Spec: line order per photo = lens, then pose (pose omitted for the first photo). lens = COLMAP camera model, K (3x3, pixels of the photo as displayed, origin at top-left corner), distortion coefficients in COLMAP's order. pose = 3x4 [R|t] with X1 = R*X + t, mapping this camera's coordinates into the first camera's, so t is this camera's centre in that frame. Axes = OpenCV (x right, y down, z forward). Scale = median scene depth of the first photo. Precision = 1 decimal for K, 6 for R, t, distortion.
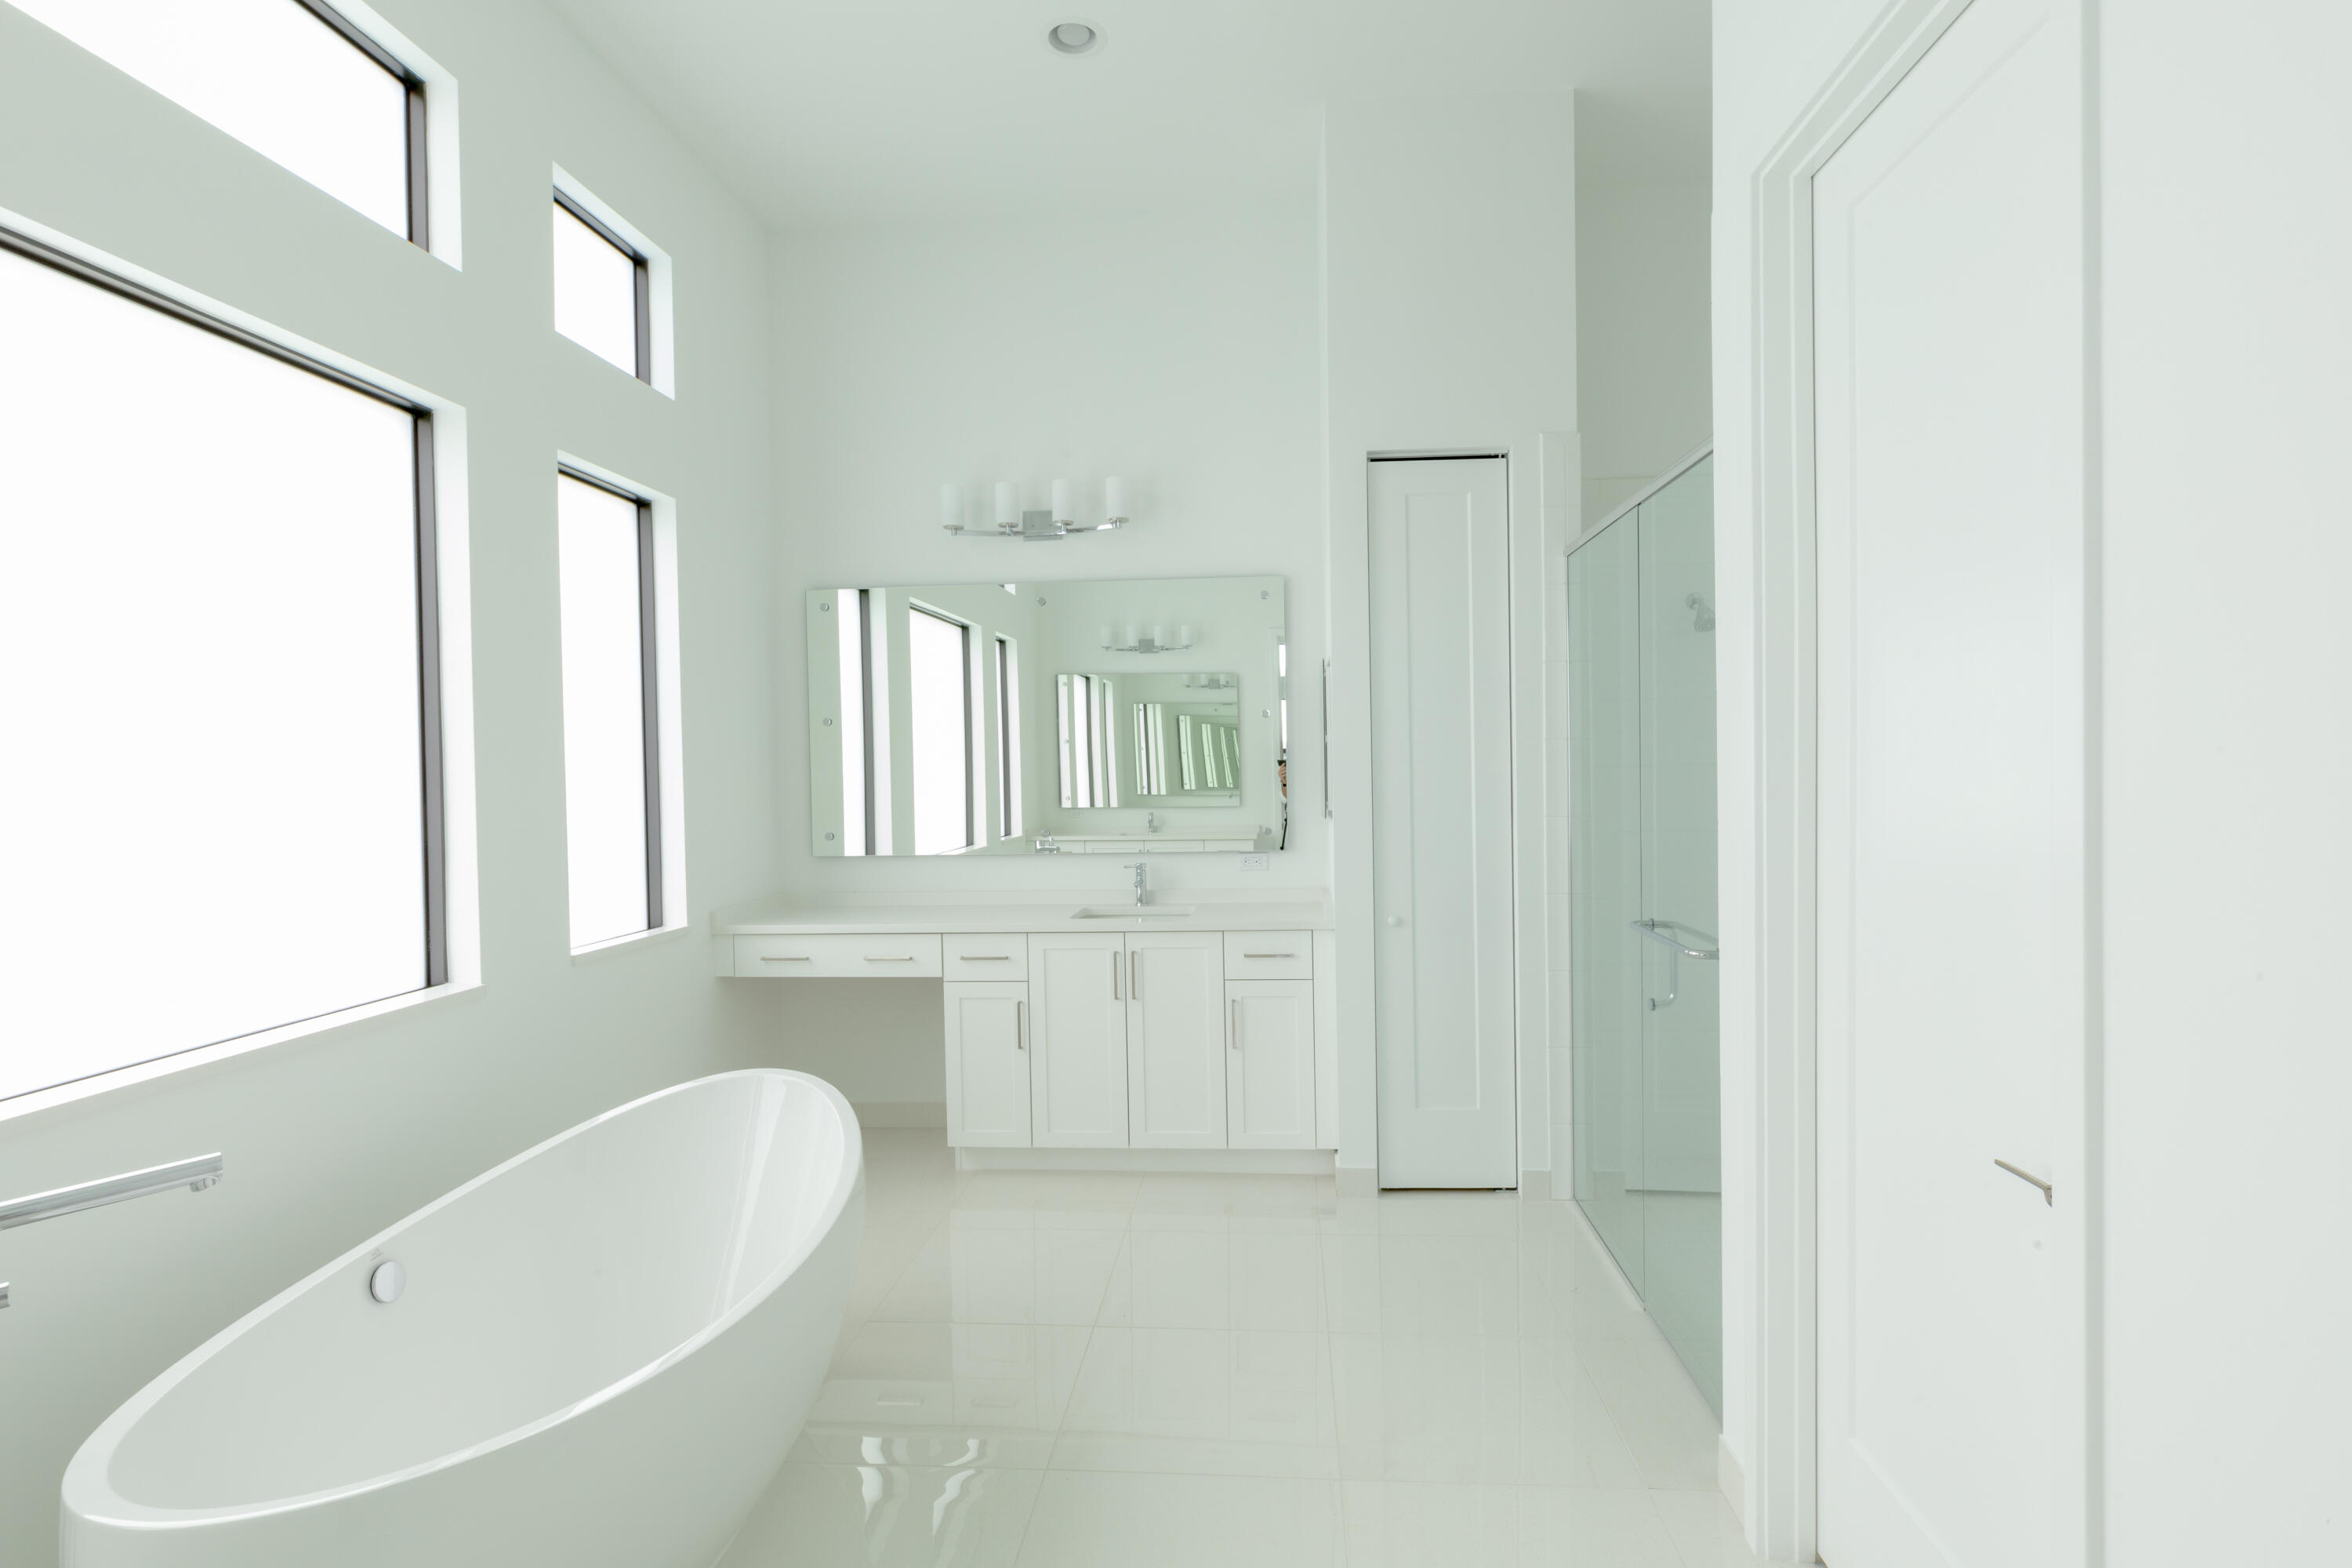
lens RADIAL K [[1183.8, 0, 1176.0], [0, 1183.8, 784.0], [0, 0, 1]] dist [0.003636, 0.000426]
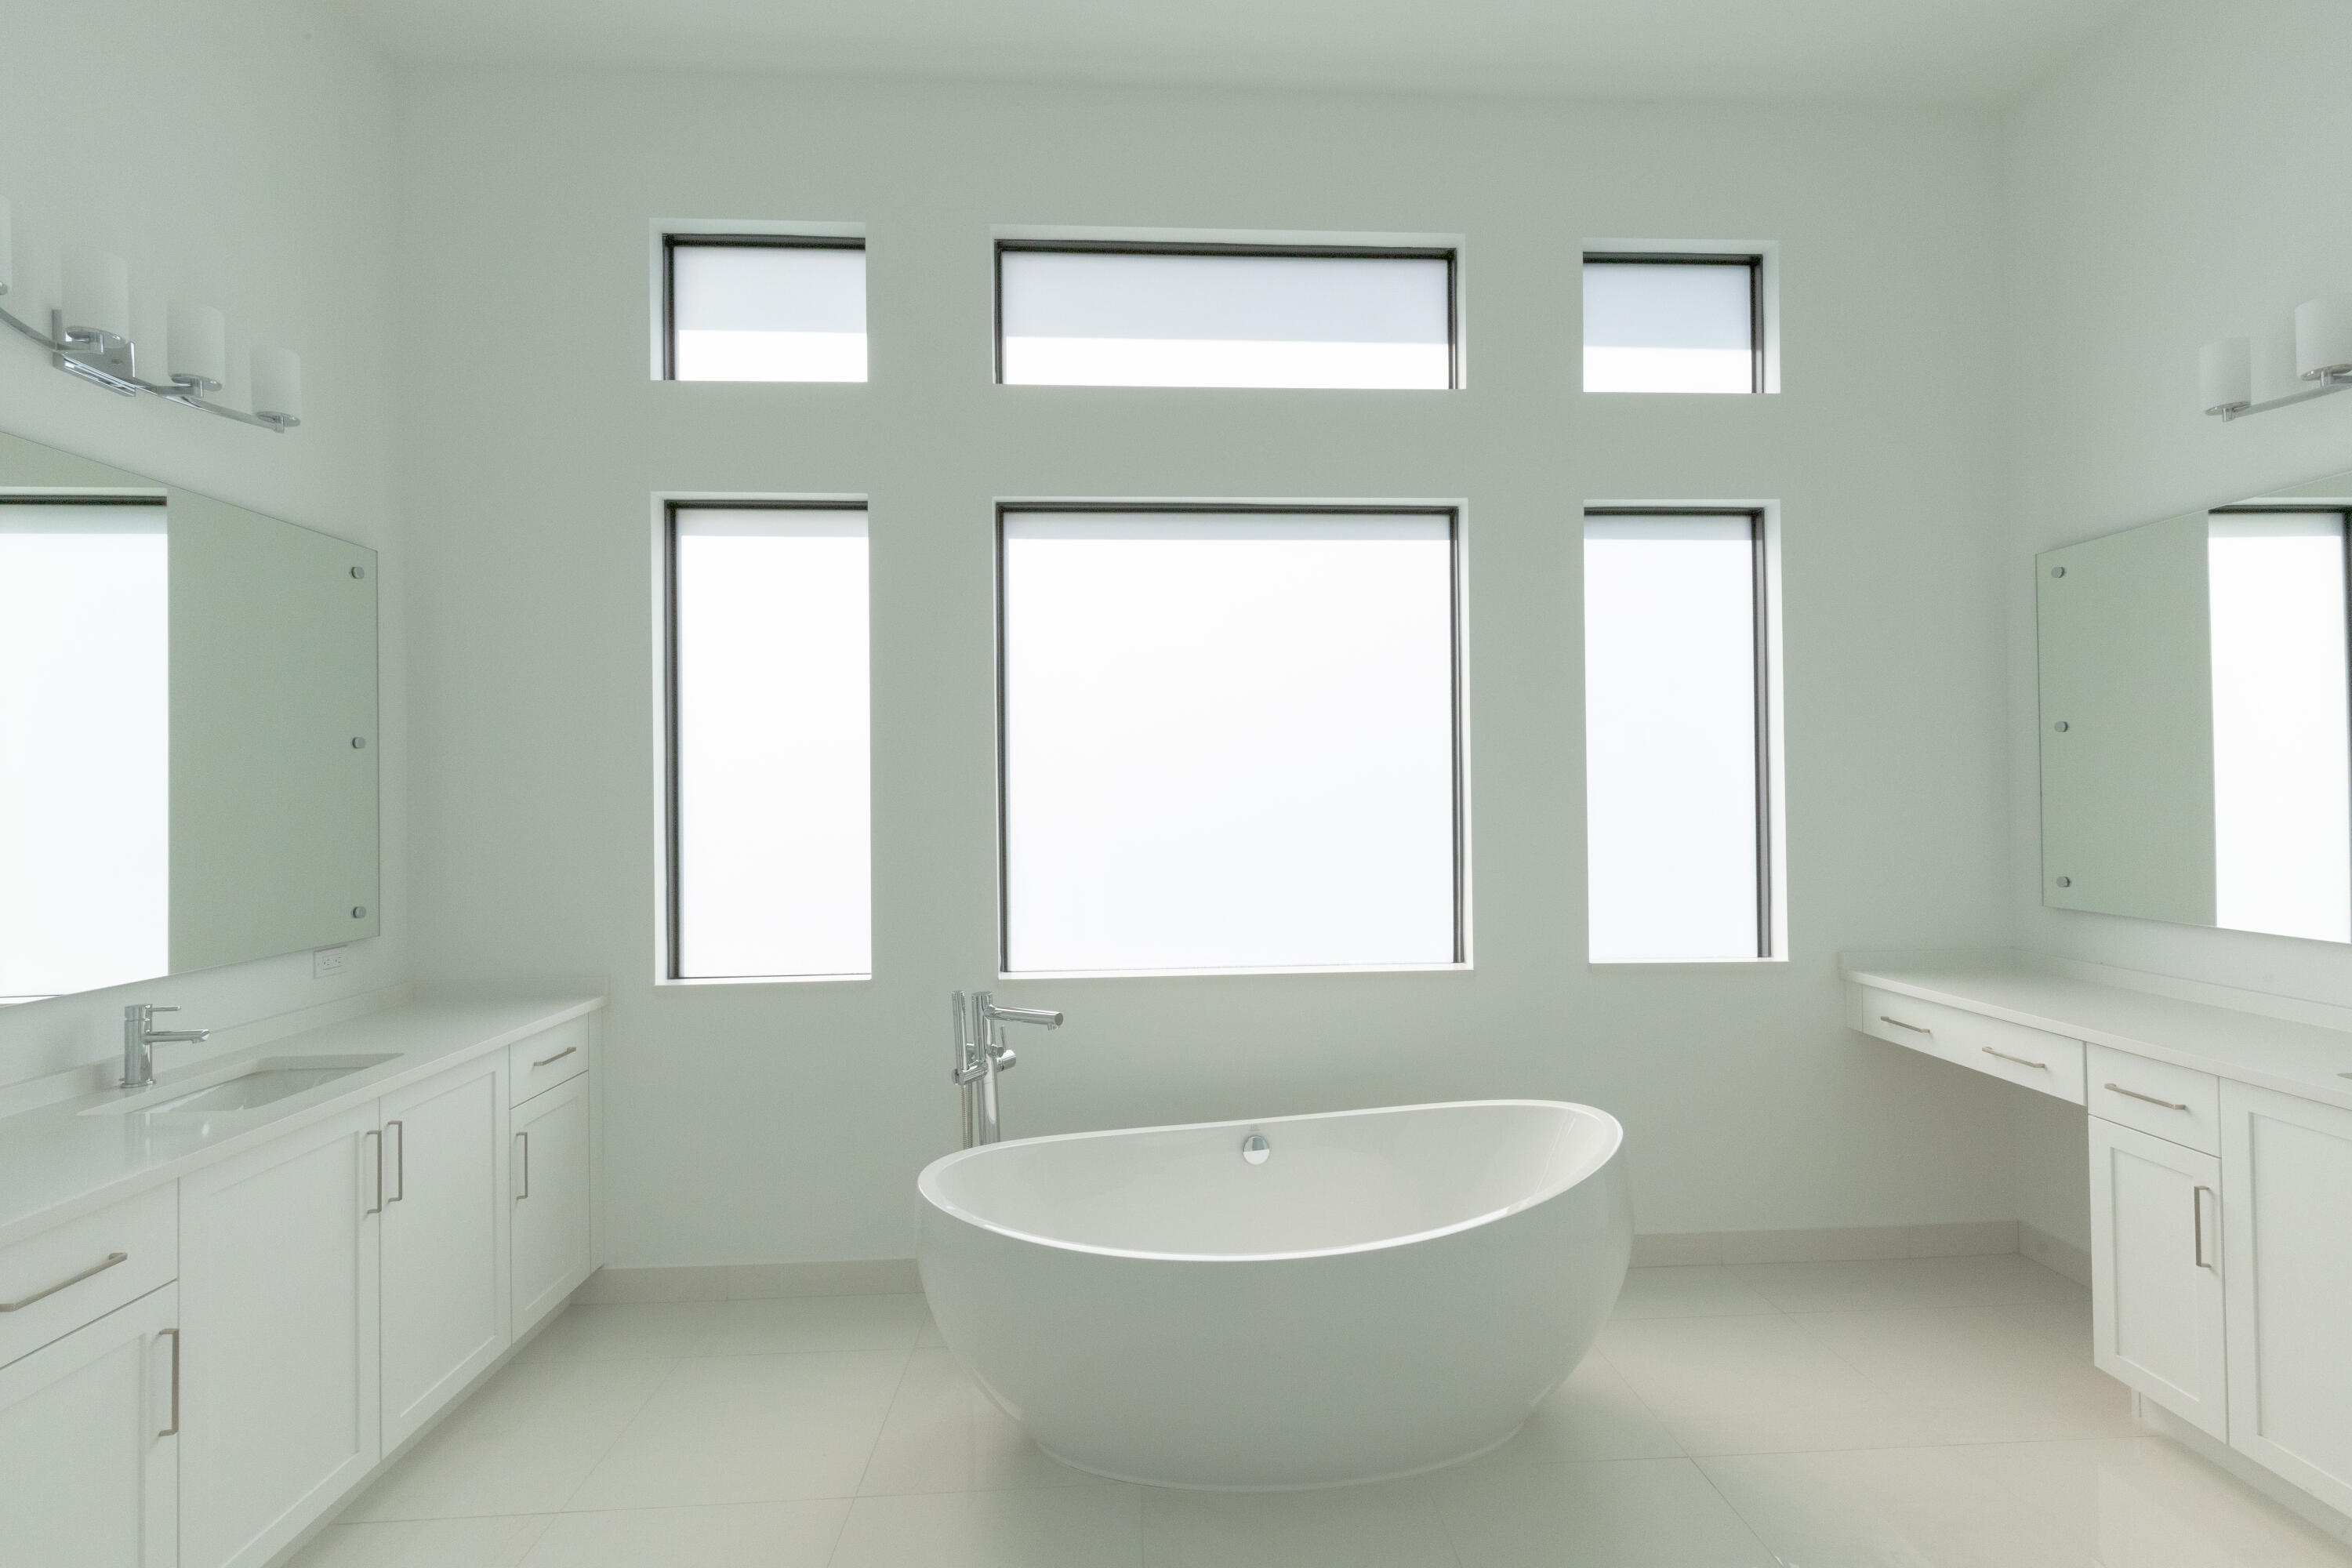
lens RADIAL K [[1048.4, 0, 1176.0], [0, 1048.4, 784.0], [0, 0, 1]] dist [0.000727, -0.000216]
pose [[0.099782, 0.001763, -0.995008, 0.341101], [-0.005185, 0.999986, 0.001252, -0.017121], [0.994996, 0.005034, 0.099790, 0.431075]]
